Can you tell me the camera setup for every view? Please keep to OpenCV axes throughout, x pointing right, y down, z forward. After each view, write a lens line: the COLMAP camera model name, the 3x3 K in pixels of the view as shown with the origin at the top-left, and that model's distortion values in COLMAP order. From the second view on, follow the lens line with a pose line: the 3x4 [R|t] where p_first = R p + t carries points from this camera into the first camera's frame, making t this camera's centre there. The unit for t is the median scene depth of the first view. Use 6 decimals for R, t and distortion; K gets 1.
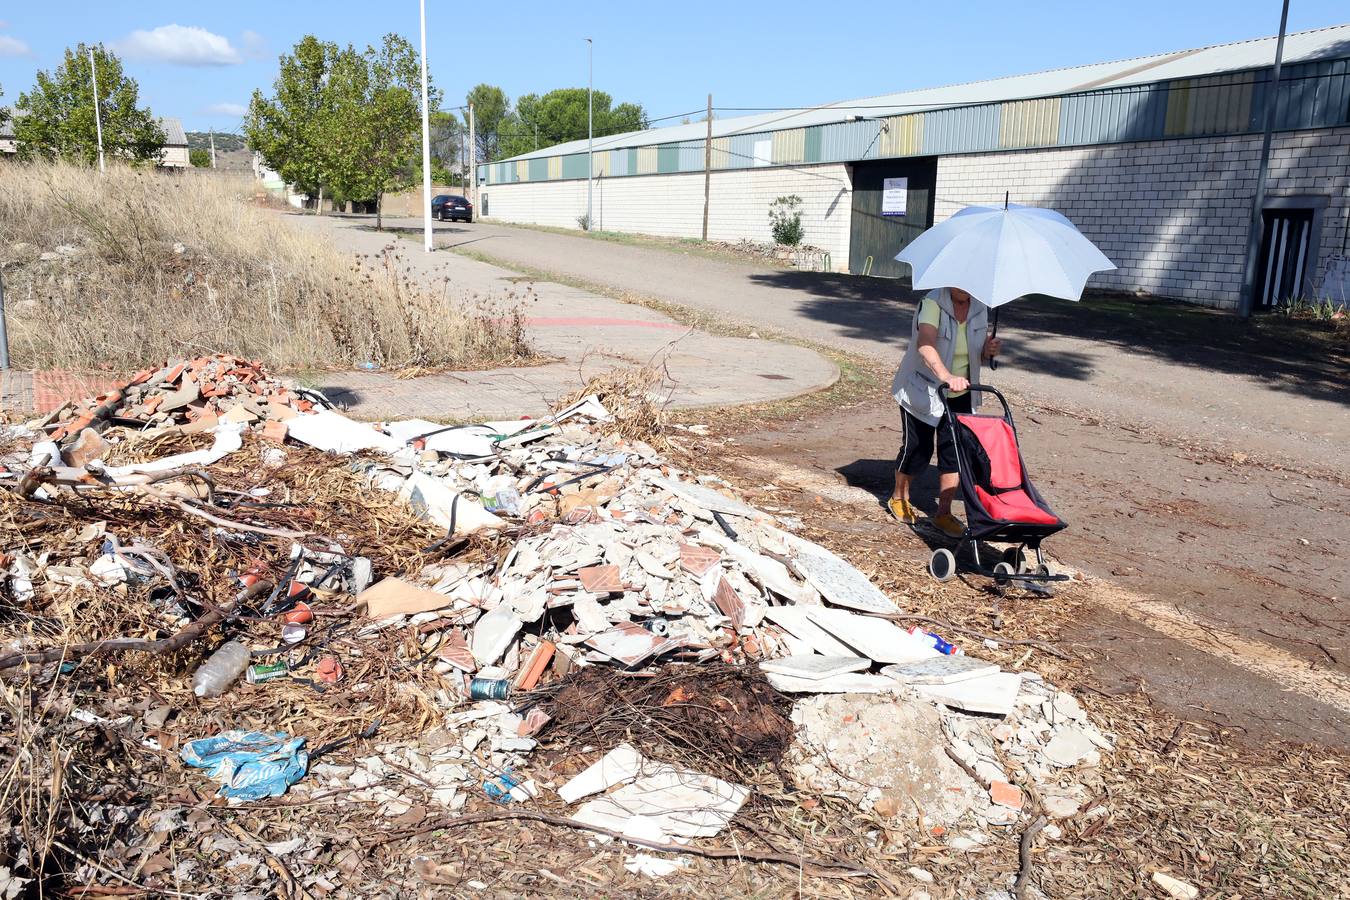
lens RADIAL K [[1078.1, 0, 675.0], [0, 1078.1, 450.0], [0, 0, 1]] dist [0.015886, 0.007668]
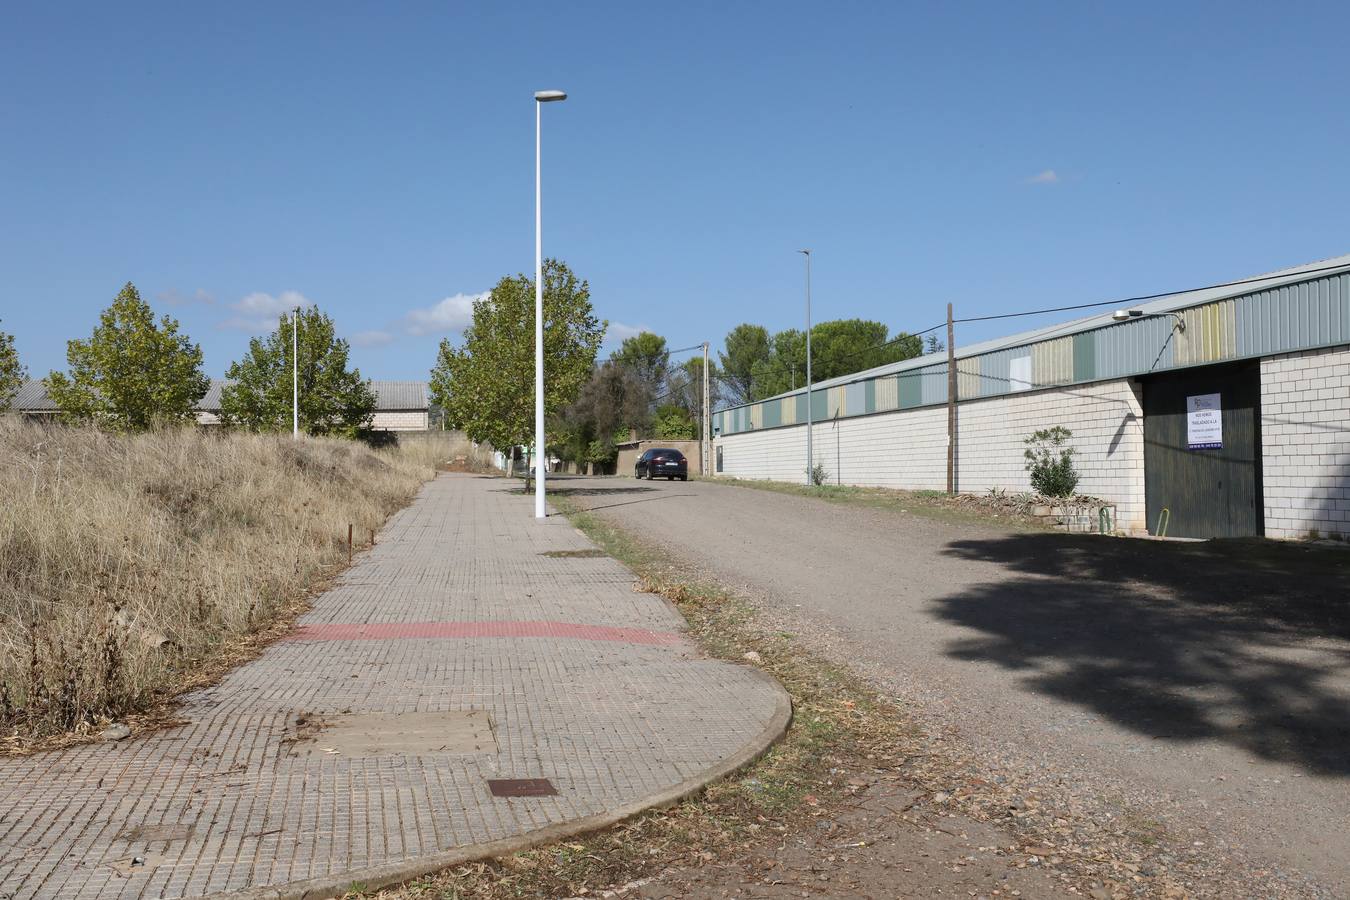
lens RADIAL K [[1288.7, 0, 675.0], [0, 1288.7, 450.0], [0, 0, 1]] dist [0.048636, -0.004937]
pose [[0.966842, -0.038049, -0.252526, 0.077512], [-0.020797, 0.973823, -0.226355, -0.023345], [0.254528, 0.224101, 0.940741, 0.136900]]
